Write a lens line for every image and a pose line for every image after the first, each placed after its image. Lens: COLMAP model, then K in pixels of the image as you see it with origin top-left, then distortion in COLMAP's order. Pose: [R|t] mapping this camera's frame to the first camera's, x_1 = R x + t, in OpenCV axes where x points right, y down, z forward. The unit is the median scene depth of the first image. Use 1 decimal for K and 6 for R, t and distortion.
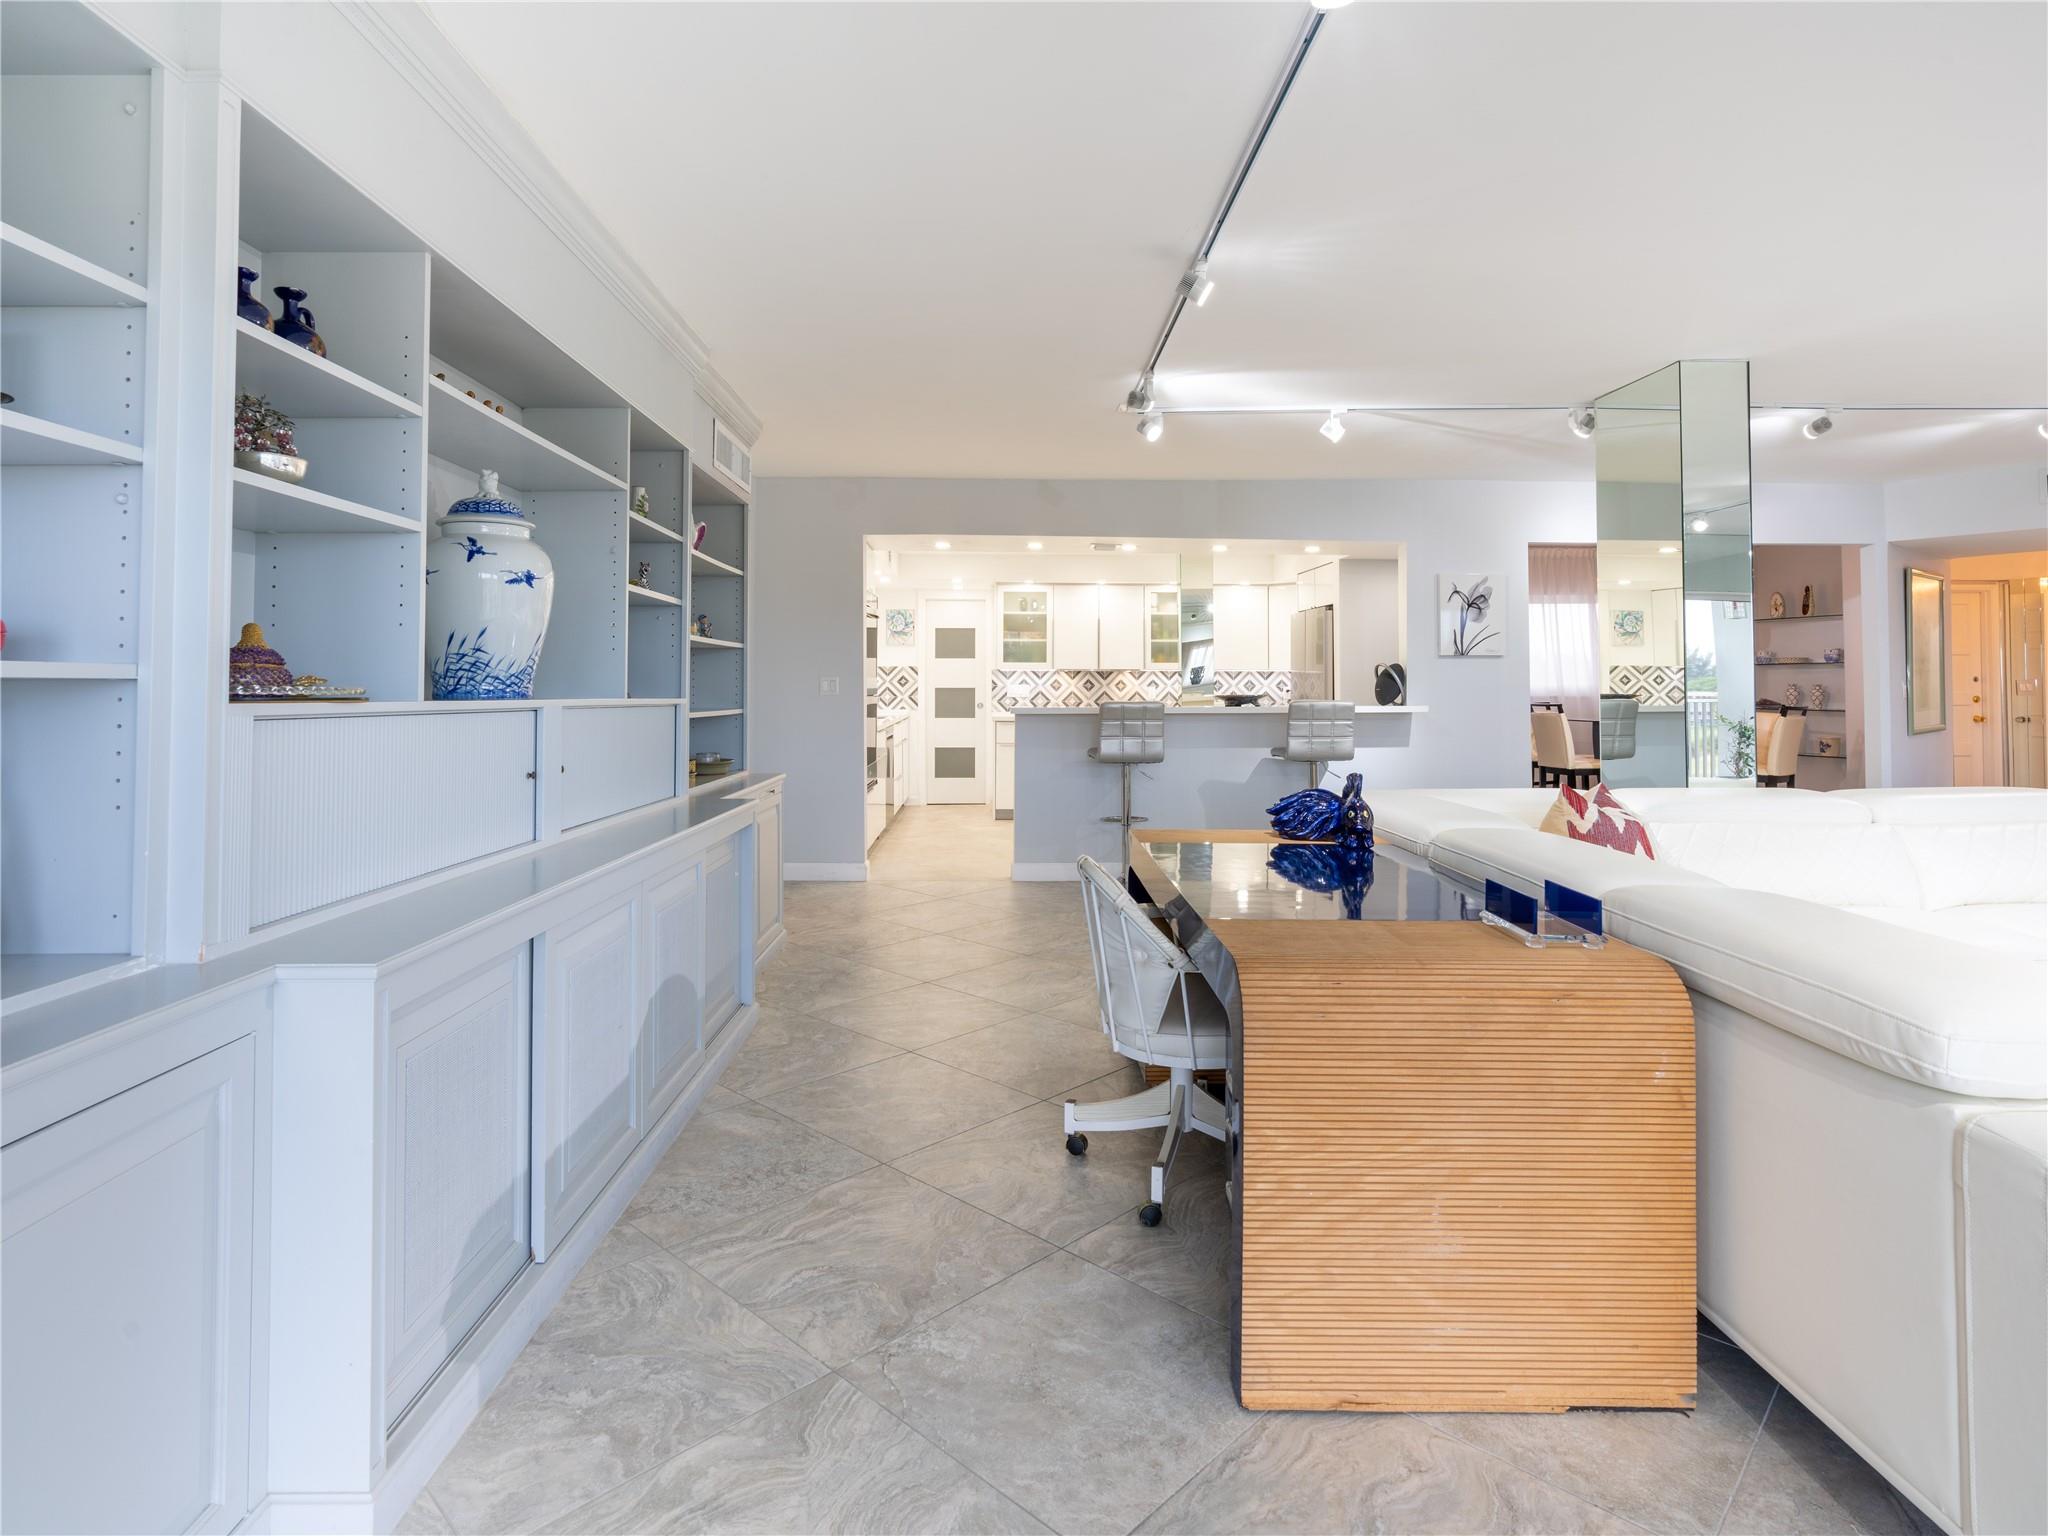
lens RADIAL K [[1080.6, 0, 1010.9], [0, 1080.6, 654.2], [0, 0, 1]] dist [-0.008190, 0.003648]
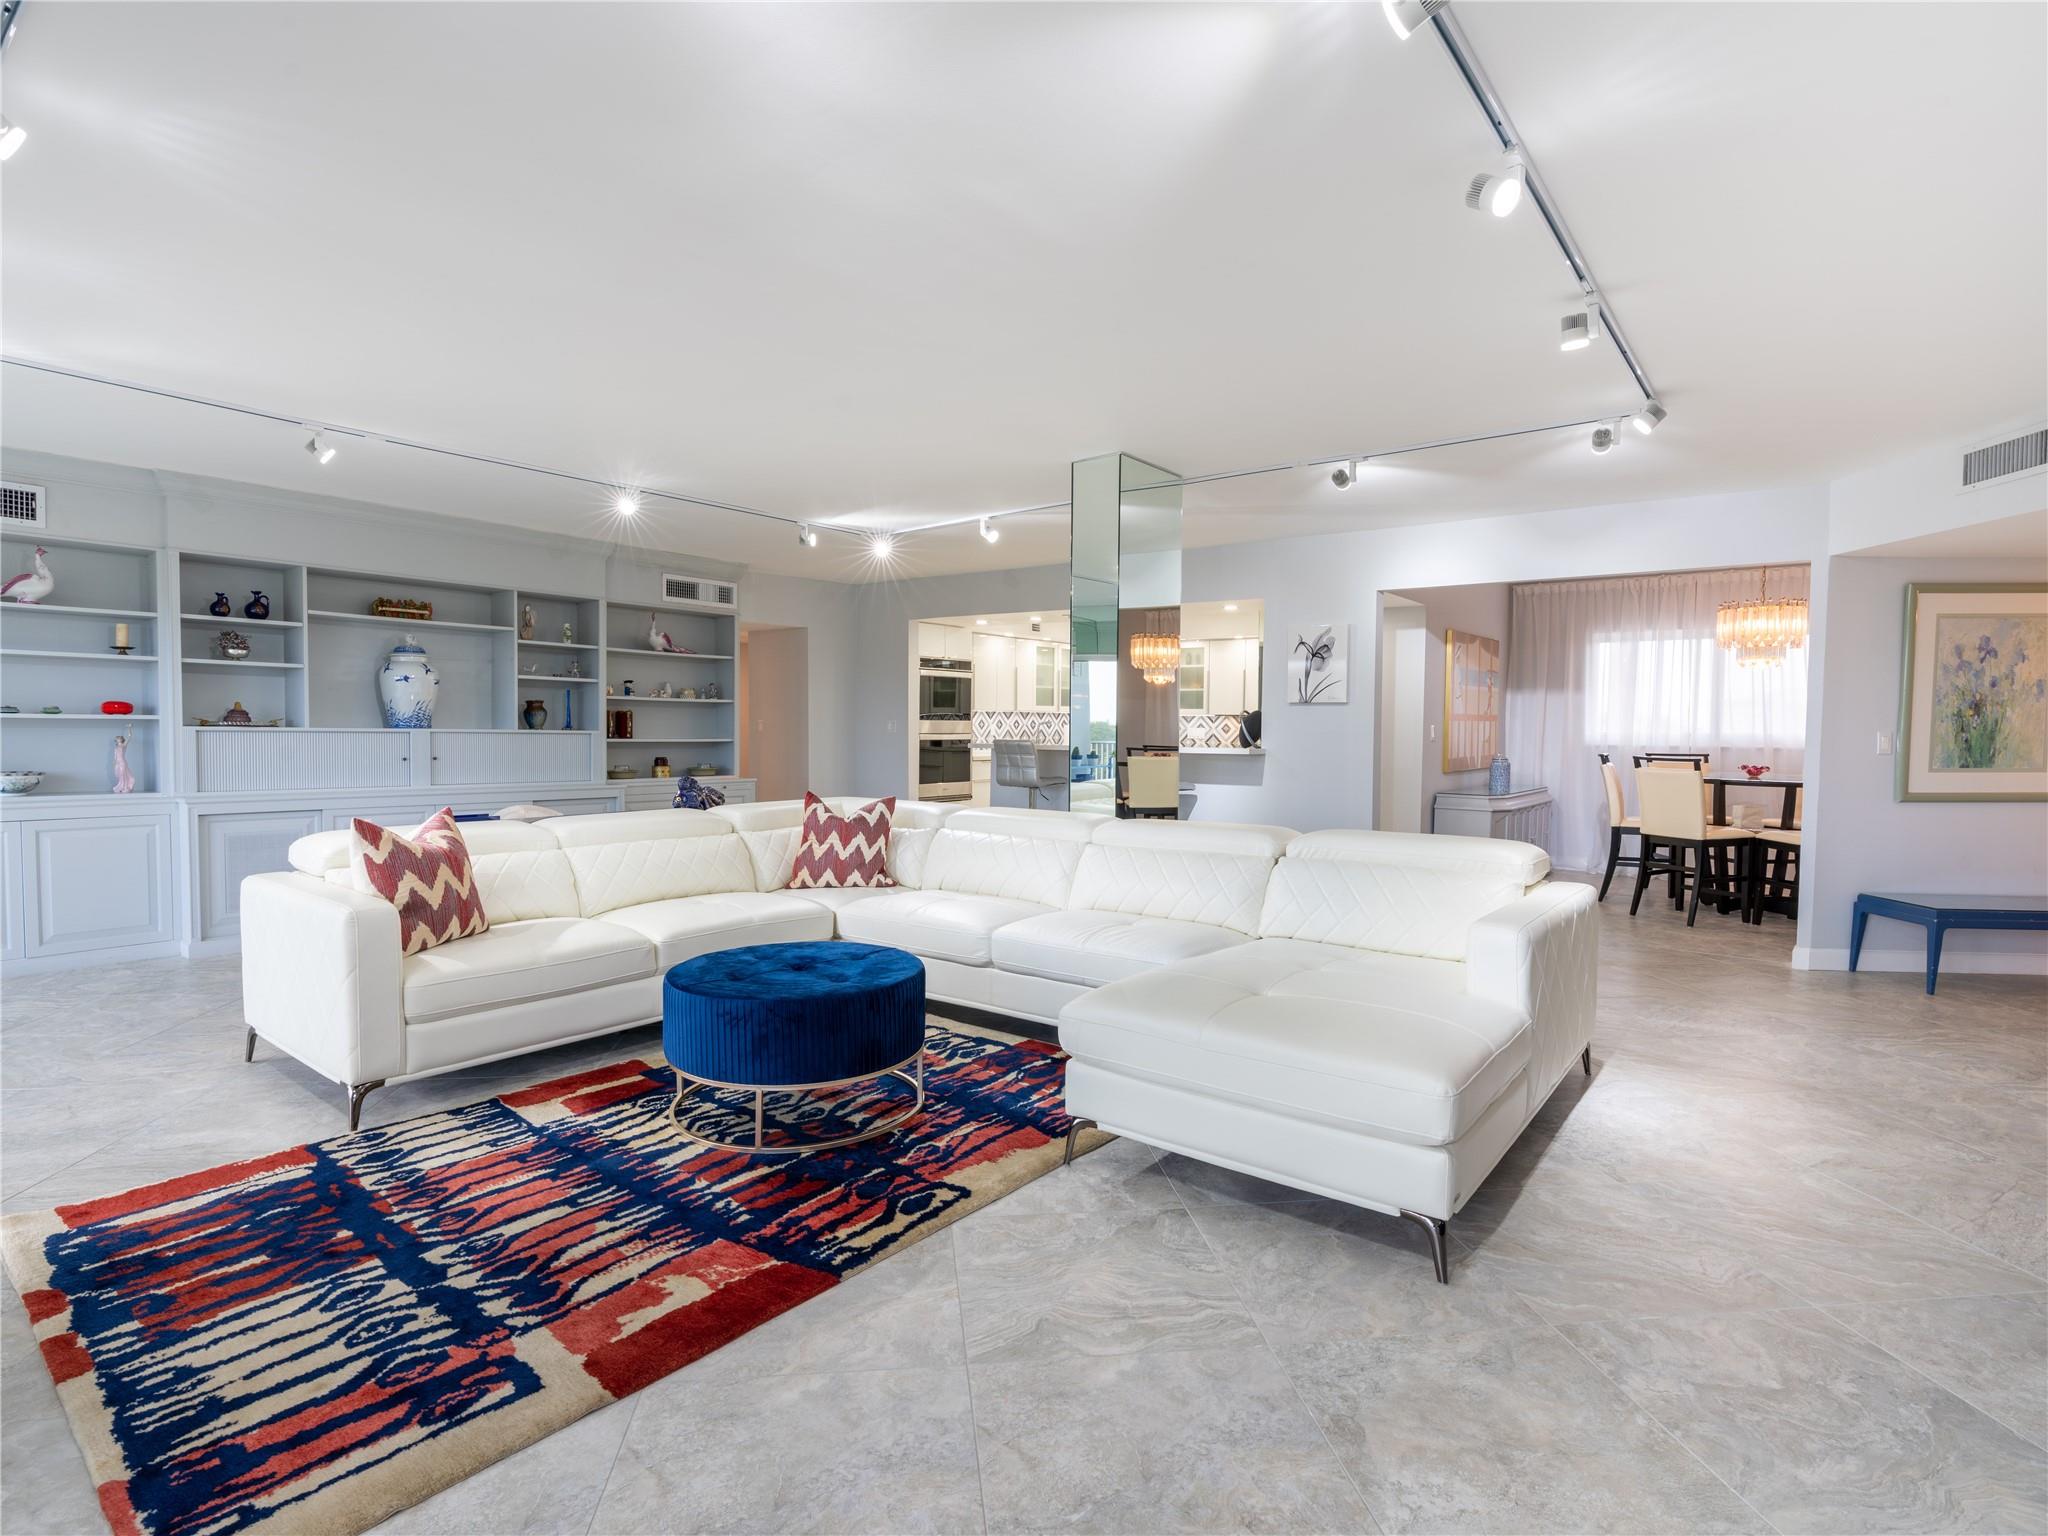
lens RADIAL K [[1033.4, 0, 1024.0], [0, 1033.4, 768.0], [0, 0, 1]] dist [-0.004141, -0.000465]
pose [[0.775634, 0.032940, -0.630323, 0.915029], [0.008963, 0.997962, 0.063182, -0.001347], [0.631119, -0.054656, 0.773758, 0.027503]]
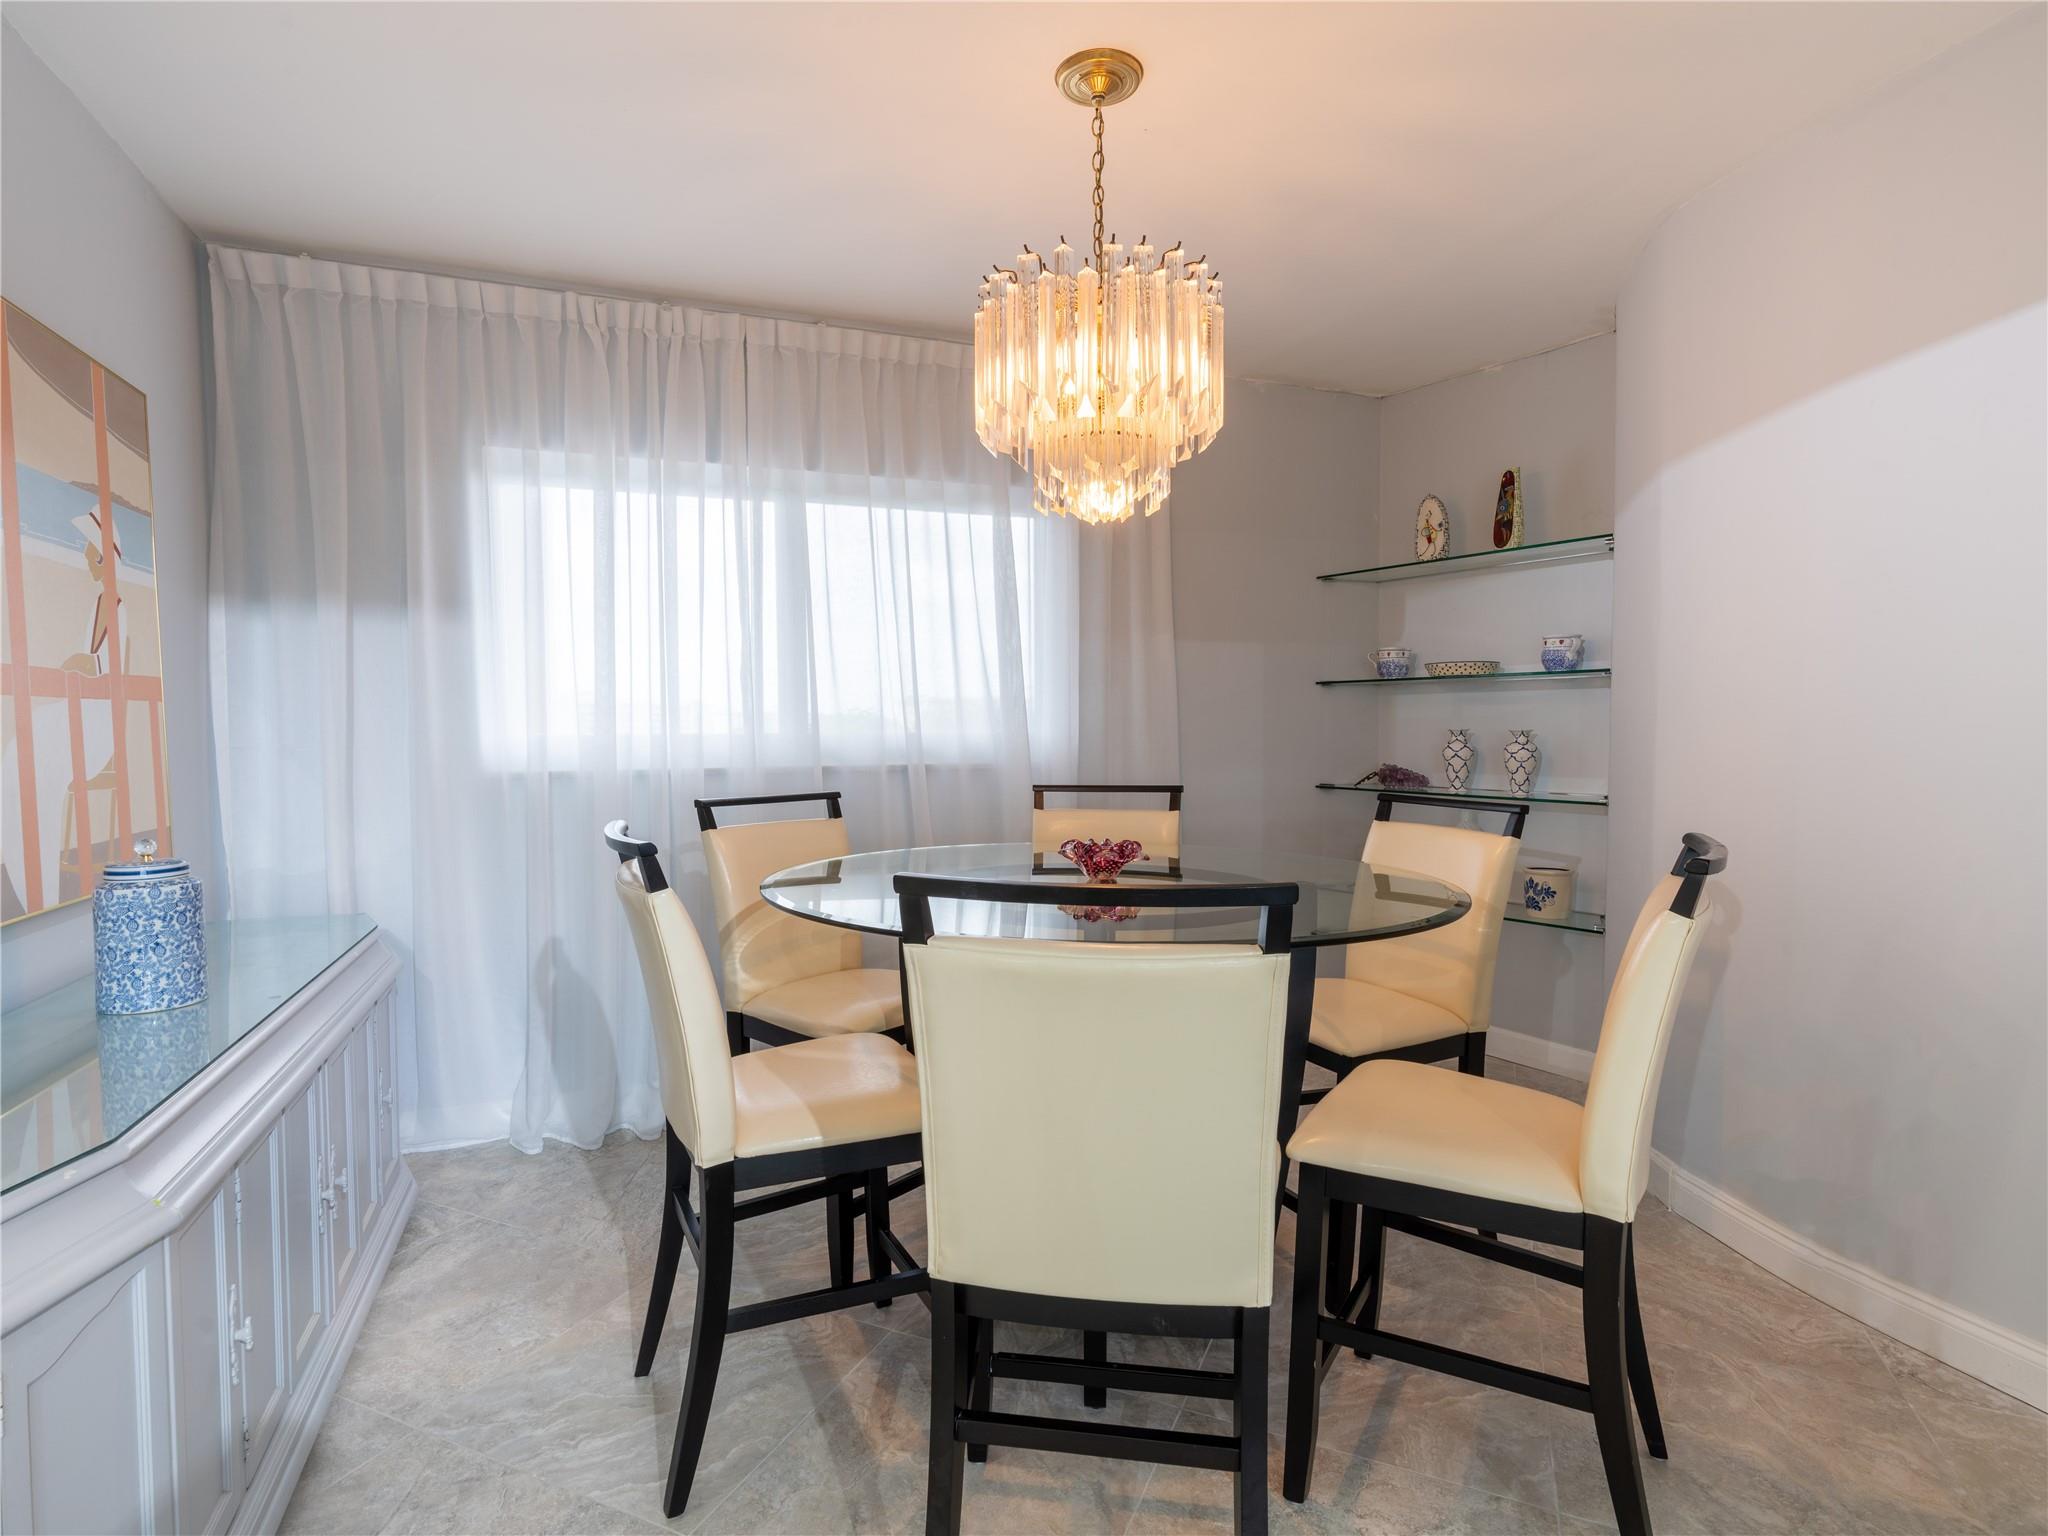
lens RADIAL K [[1025.2, 0, 1024.1], [0, 1025.2, 783.4], [0, 0, 1]] dist [-0.001585, -0.000547]
pose [[0.934027, -0.022848, 0.356470, 0.681096], [-0.006184, 0.996768, 0.080090, 0.028185], [-0.357148, -0.077010, 0.930868, 1.086320]]
